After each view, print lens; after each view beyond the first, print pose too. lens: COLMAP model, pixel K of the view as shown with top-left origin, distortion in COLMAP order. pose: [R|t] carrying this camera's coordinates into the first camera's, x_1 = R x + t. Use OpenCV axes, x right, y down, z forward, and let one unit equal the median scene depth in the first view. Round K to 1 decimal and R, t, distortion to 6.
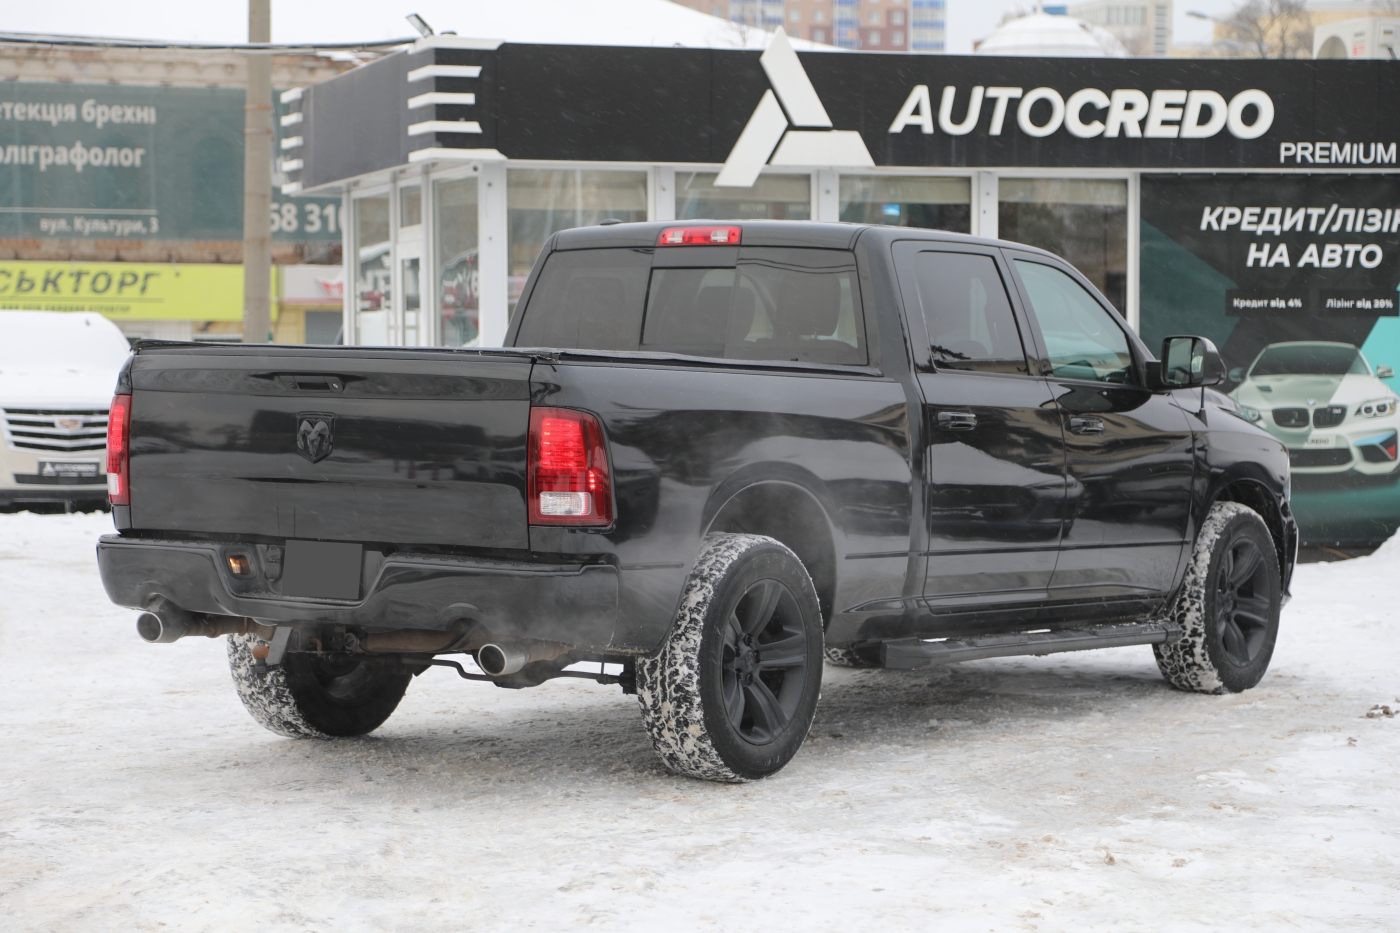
lens RADIAL K [[3365.9, 0, 700.0], [0, 3365.9, 466.5], [0, 0, 1]] dist [0.419171, 0.700045]
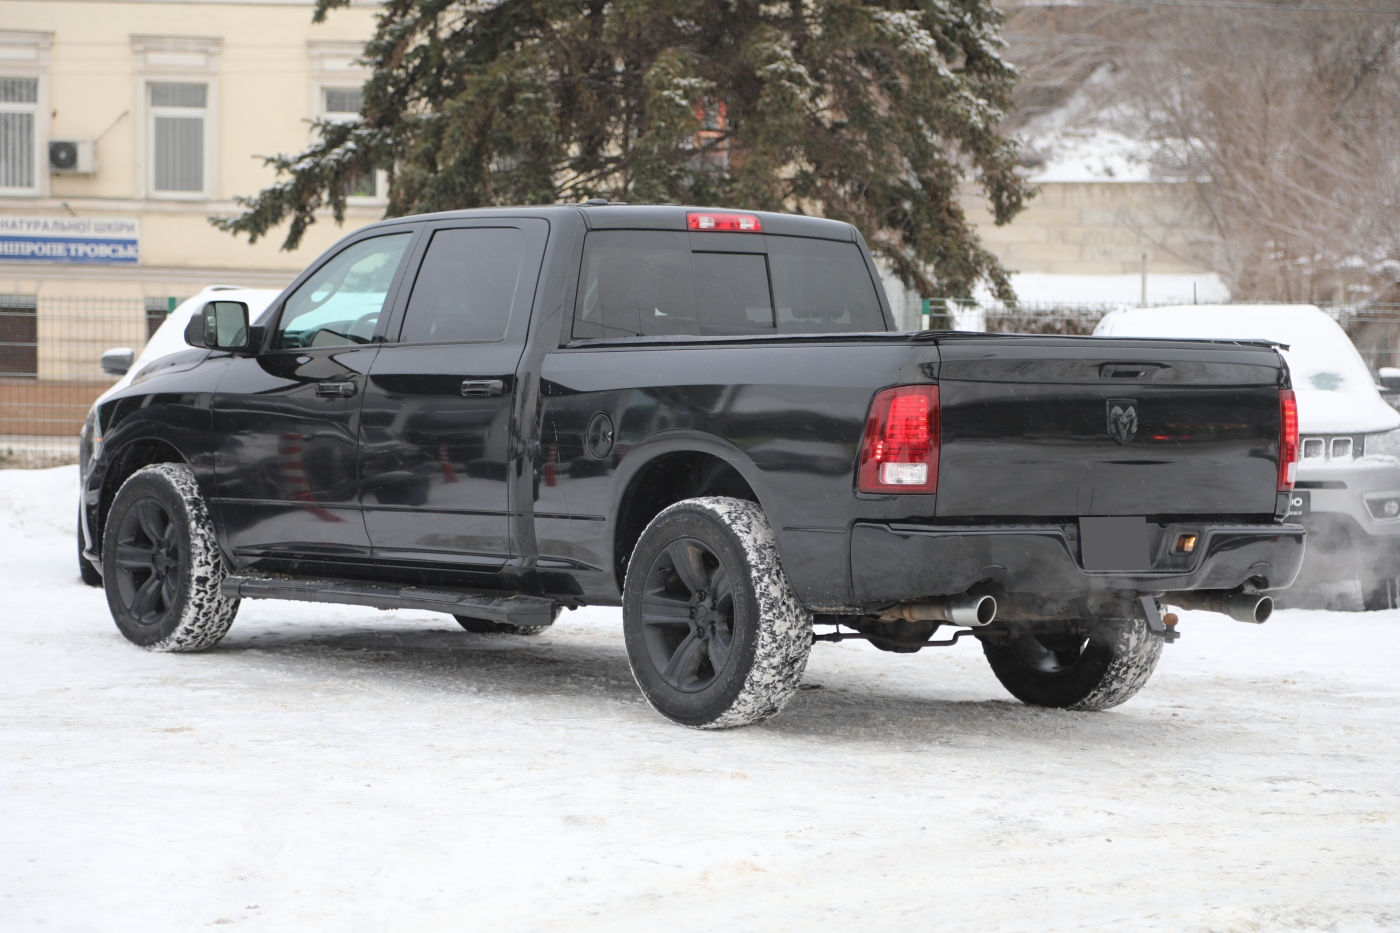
lens RADIAL K [[3733.2, 0, 700.9], [0, 3733.2, 440.1], [0, 0, 1]] dist [0.665921, 0.100216]
pose [[0.320679, -0.031712, 0.946657, -0.613473], [0.016815, 0.999472, 0.027785, -0.018204], [-0.947039, 0.007008, 0.321044, 0.348958]]
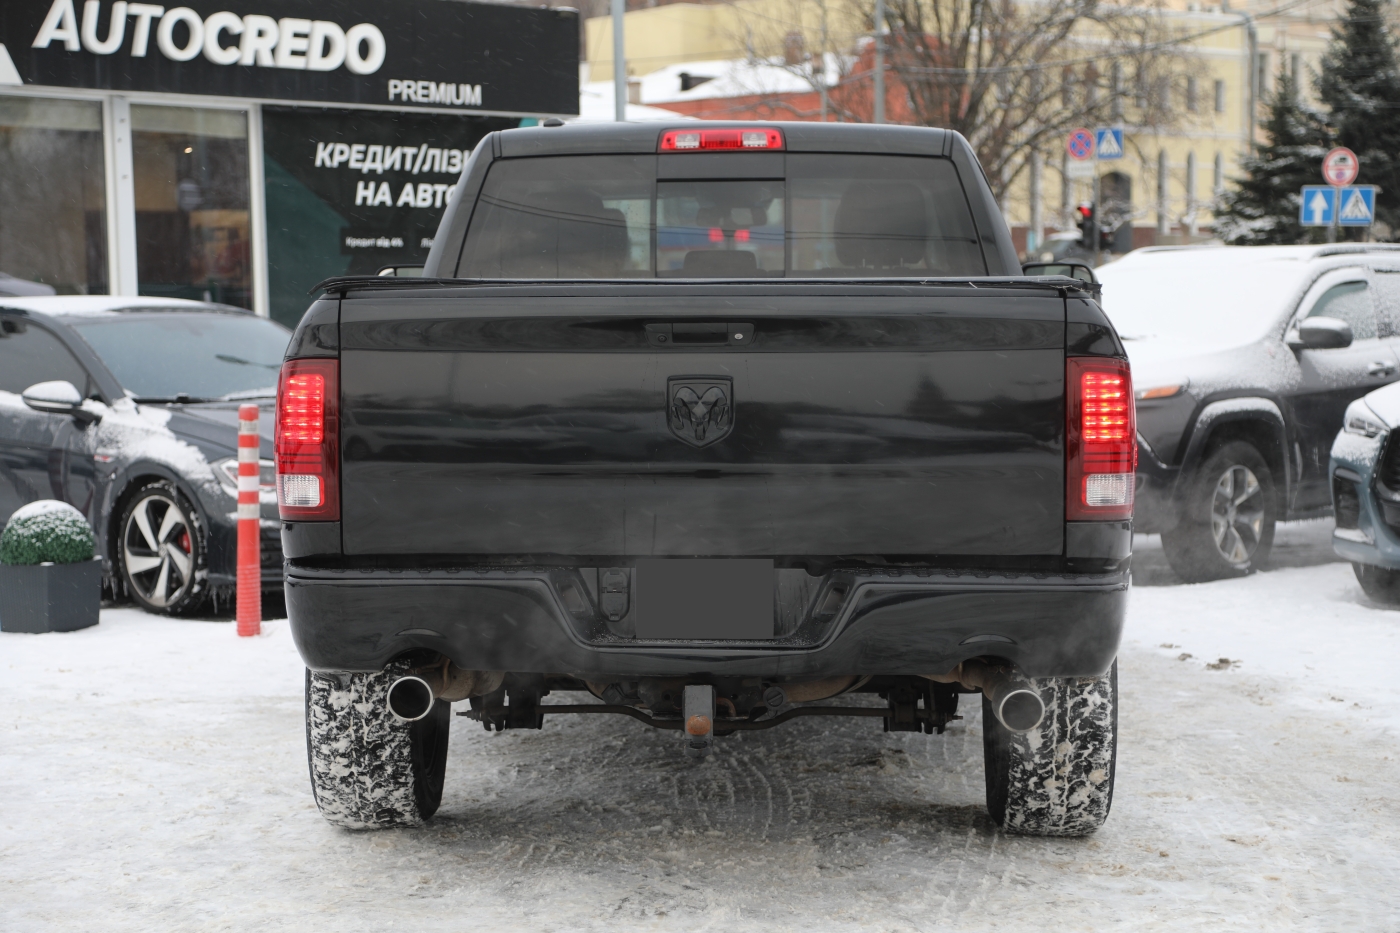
lens RADIAL K [[2894.0, 0, 700.0], [0, 2894.0, 466.5], [0, 0, 1]] dist [0.357049, -0.080746]
pose [[0.852997, -0.046117, 0.519874, -0.200539], [0.033514, 0.998873, 0.033618, -0.008184], [-0.520838, -0.011253, 0.853581, 0.230911]]
